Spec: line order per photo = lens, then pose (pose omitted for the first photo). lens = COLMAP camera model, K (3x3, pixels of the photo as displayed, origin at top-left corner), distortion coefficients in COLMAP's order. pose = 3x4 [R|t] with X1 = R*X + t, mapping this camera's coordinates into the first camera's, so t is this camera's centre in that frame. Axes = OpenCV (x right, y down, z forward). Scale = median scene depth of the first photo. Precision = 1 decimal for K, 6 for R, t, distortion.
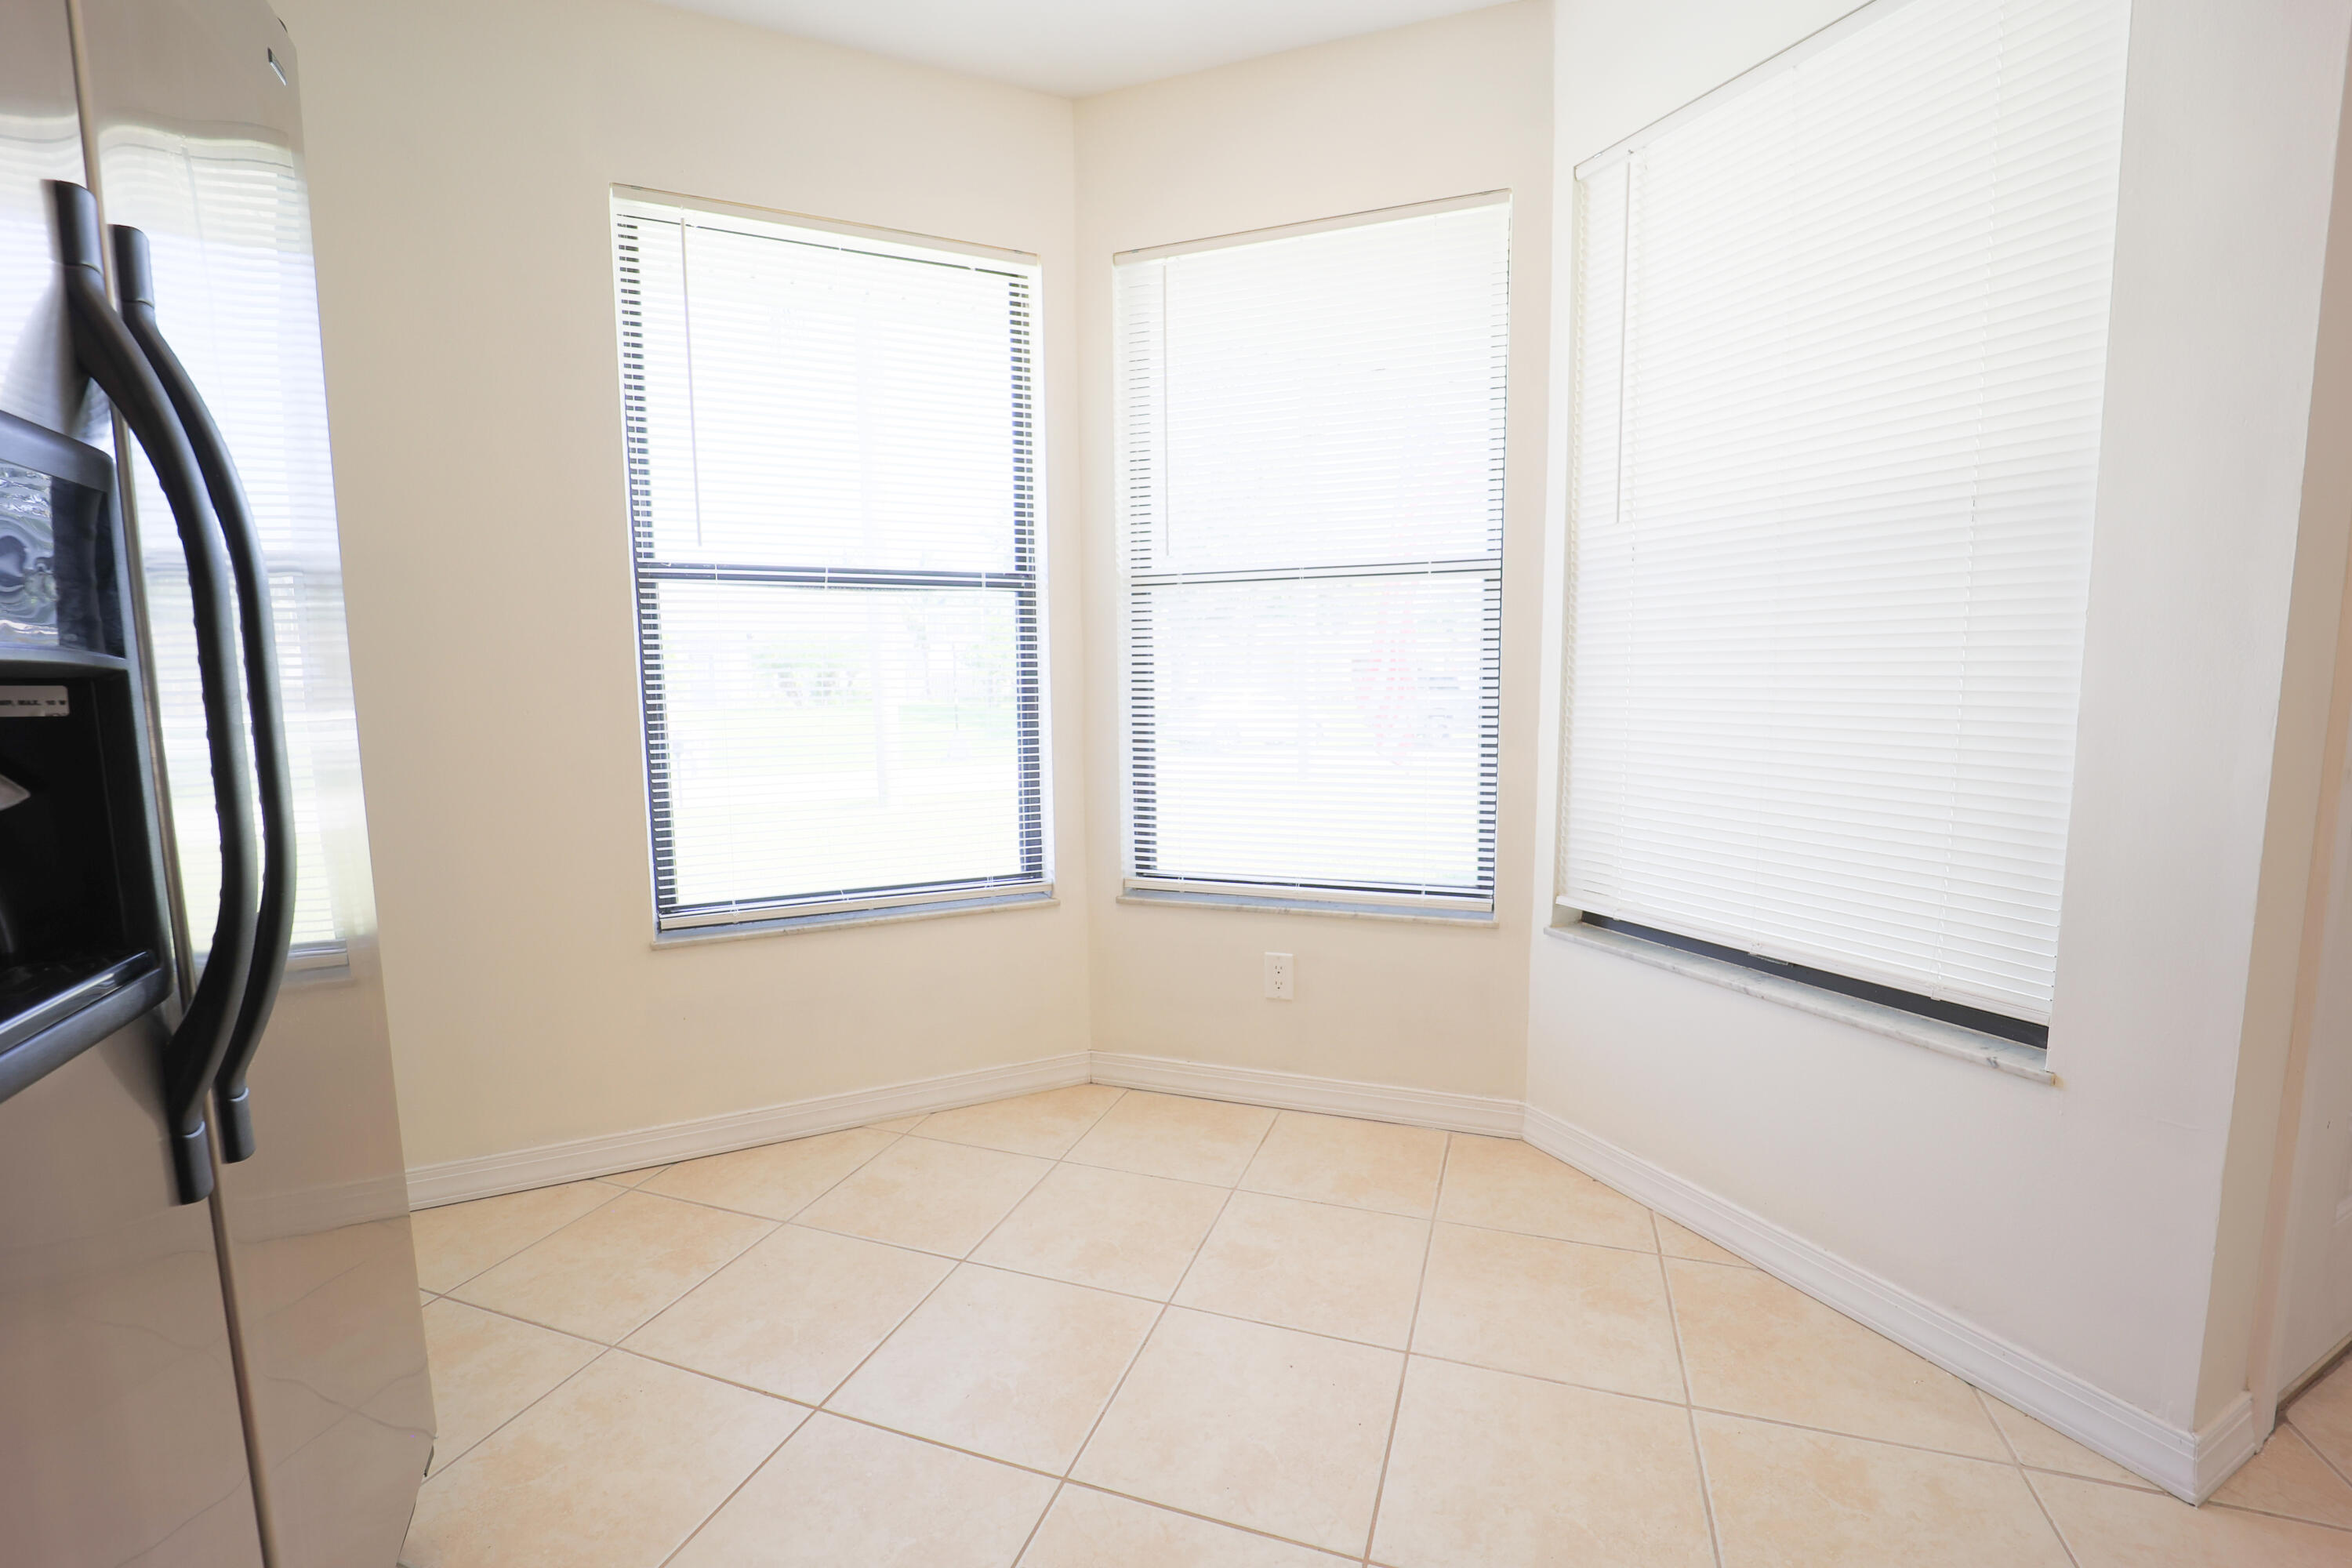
lens RADIAL K [[1020.8, 0, 1174.3], [0, 1020.8, 789.2], [0, 0, 1]] dist [-0.011564, -0.000241]
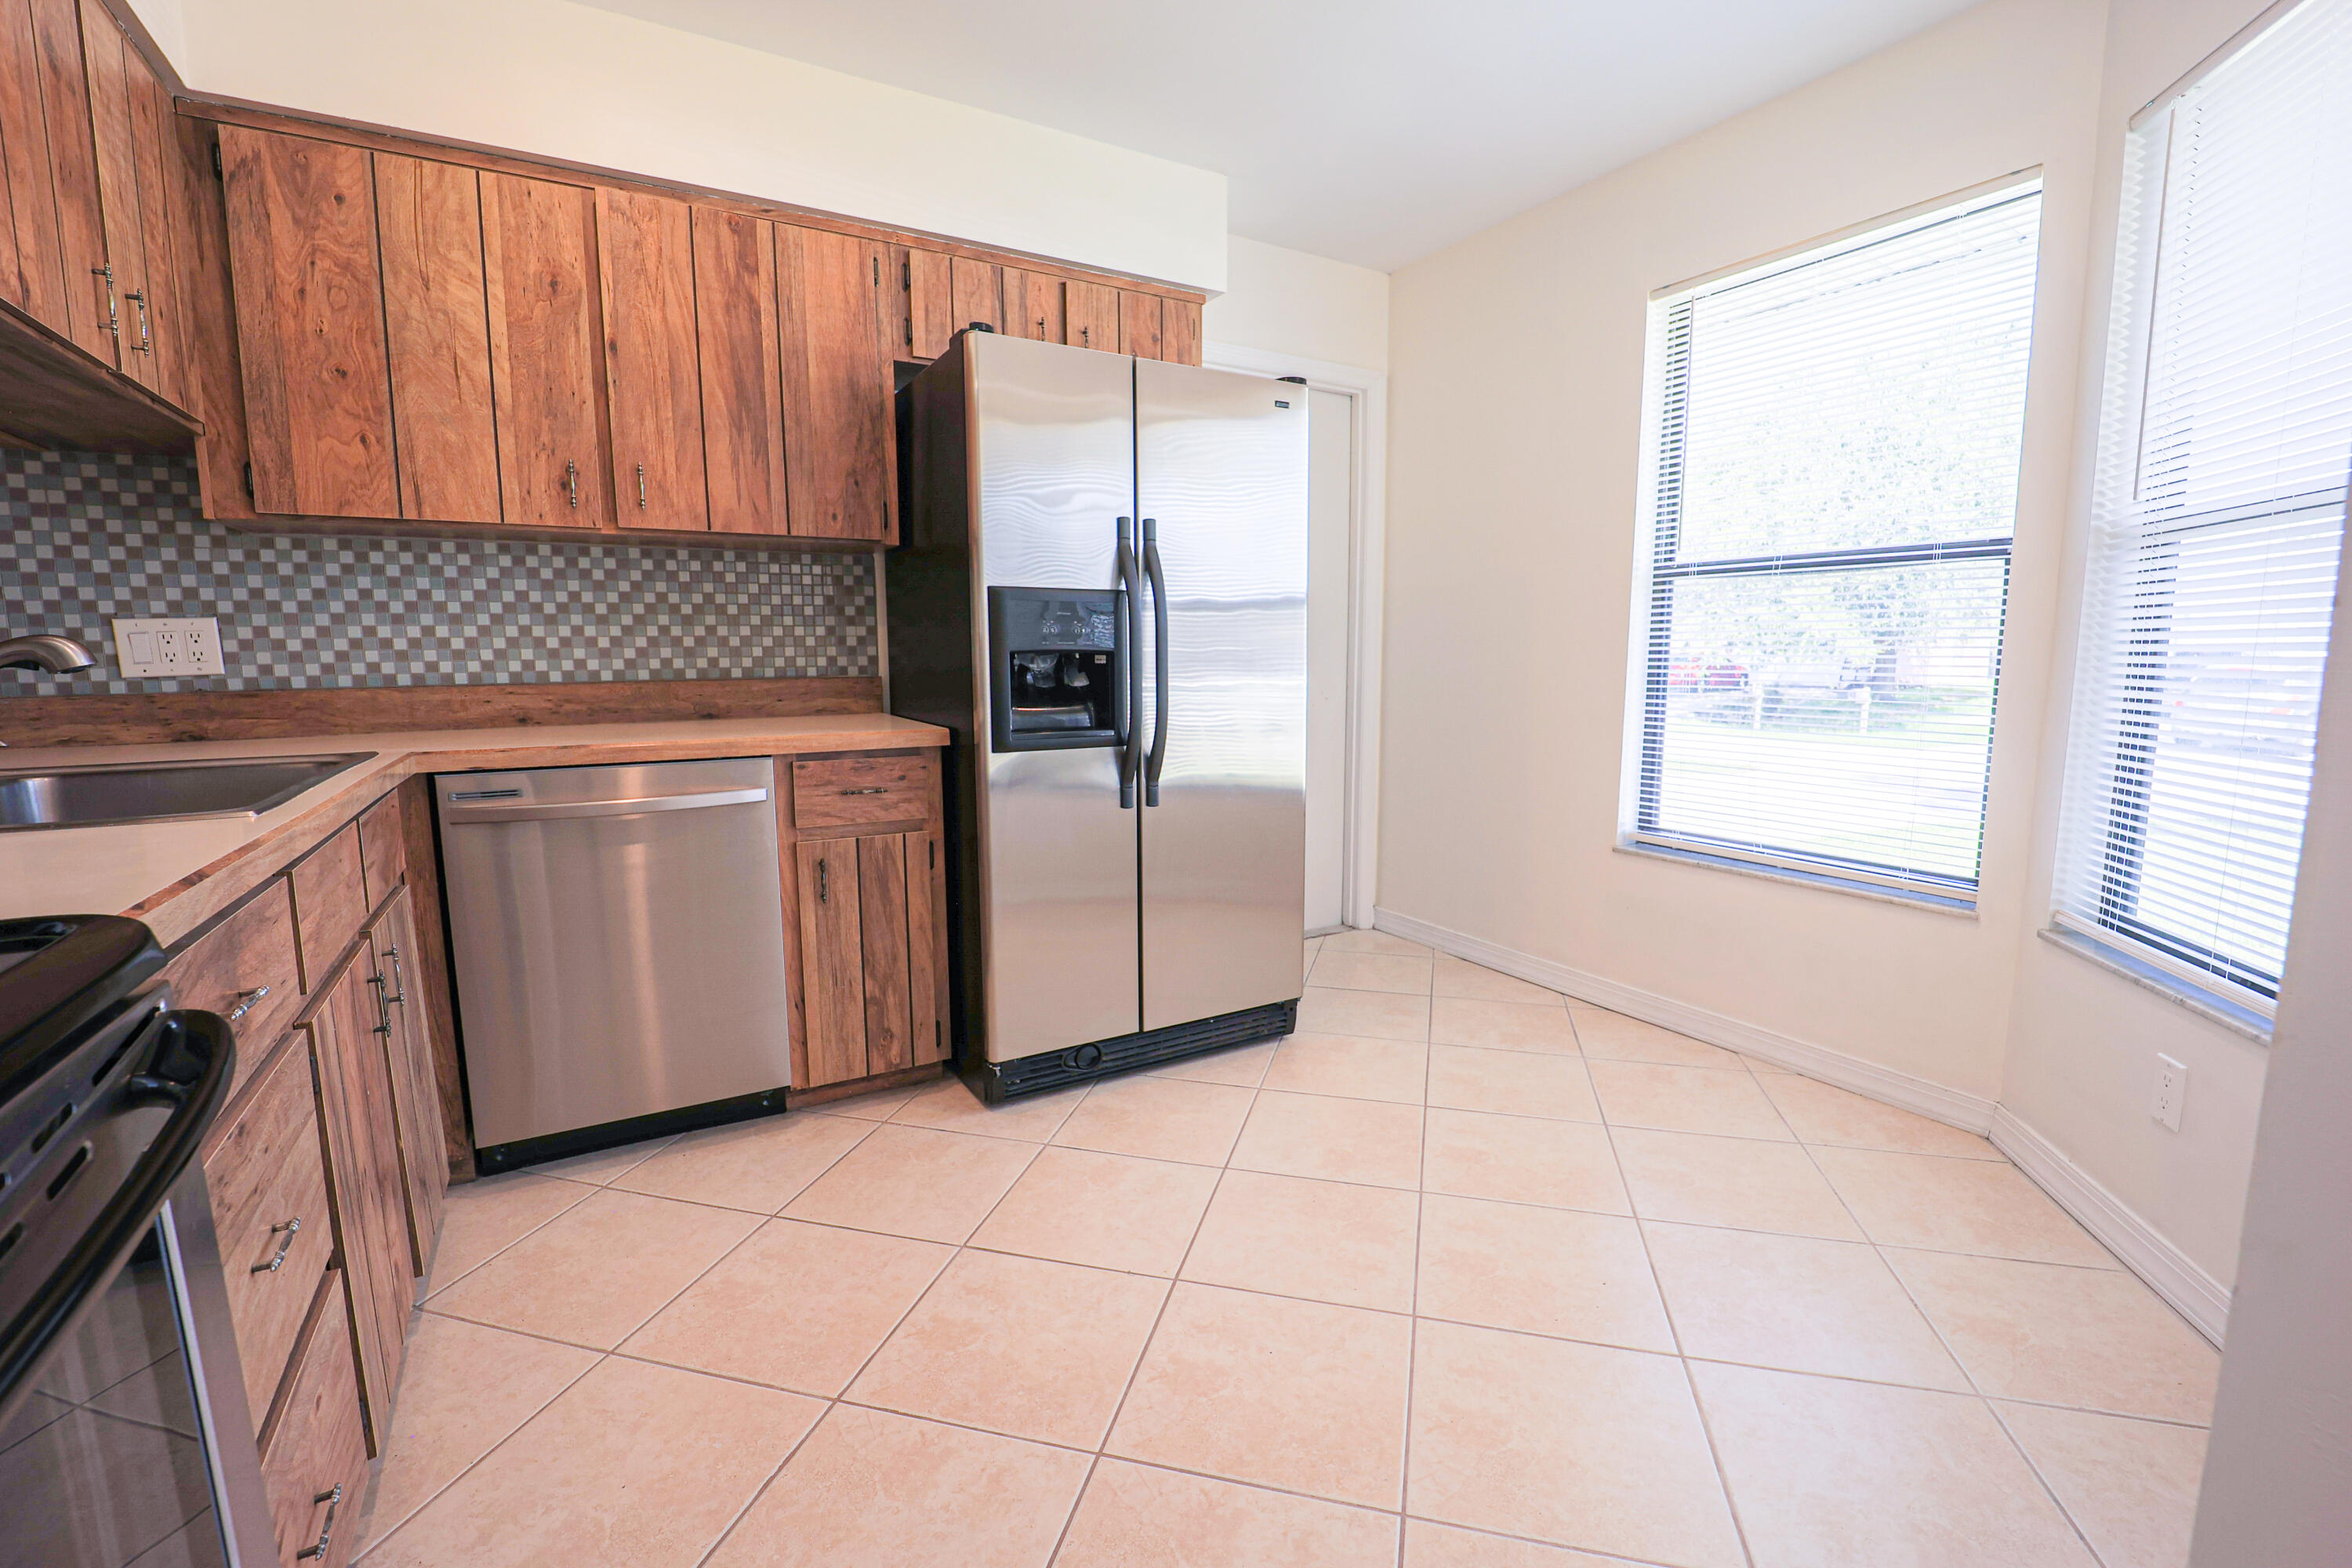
lens RADIAL K [[1020.8, 0, 1171.1], [0, 1020.8, 789.0], [0, 0, 1]] dist [-0.011564, -0.000241]
pose [[0.068939, 0.139043, -0.987884, 0.725653], [-0.110747, 0.985186, 0.130935, -0.035625], [0.991455, 0.100379, 0.083316, 0.255440]]
